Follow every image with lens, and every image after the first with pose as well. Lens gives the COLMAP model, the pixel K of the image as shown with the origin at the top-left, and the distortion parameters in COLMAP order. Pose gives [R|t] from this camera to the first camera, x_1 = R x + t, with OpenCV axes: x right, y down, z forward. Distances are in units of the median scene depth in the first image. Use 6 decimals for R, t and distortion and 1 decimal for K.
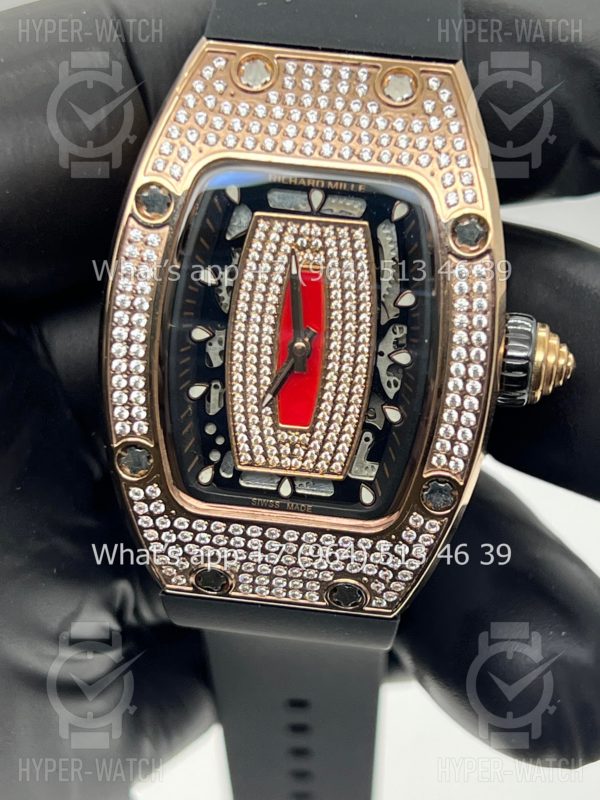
lens RADIAL K [[1811.6, 0, 299.7], [0, 1811.6, 400.0], [0, 0, 1]] dist [0.038110, 0.070779]
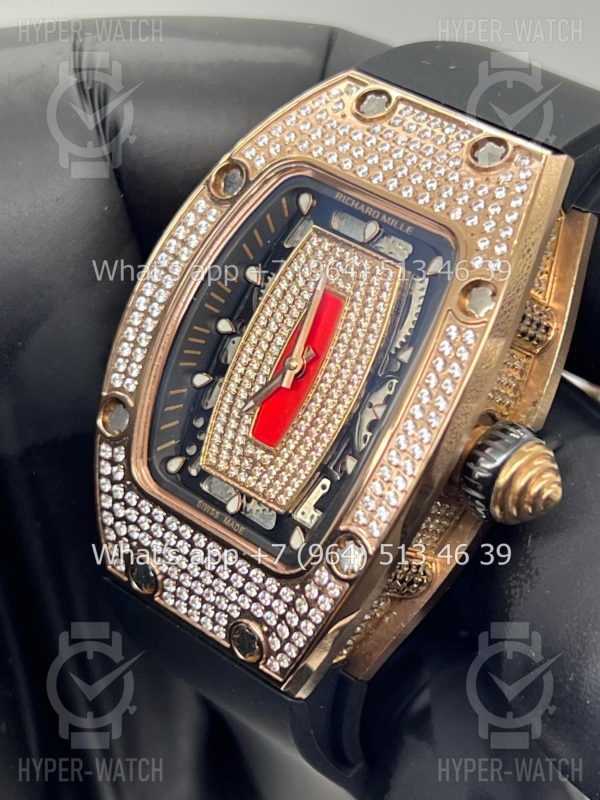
lens RADIAL K [[1811.6, 0, 299.7], [0, 1811.6, 400.0], [0, 0, 1]] dist [0.038110, 0.070779]
pose [[0.826887, 0.337858, -0.449566, 0.435635], [-0.447743, 0.879220, -0.162783, 0.141302], [0.340270, 0.335893, 0.878289, 0.153220]]
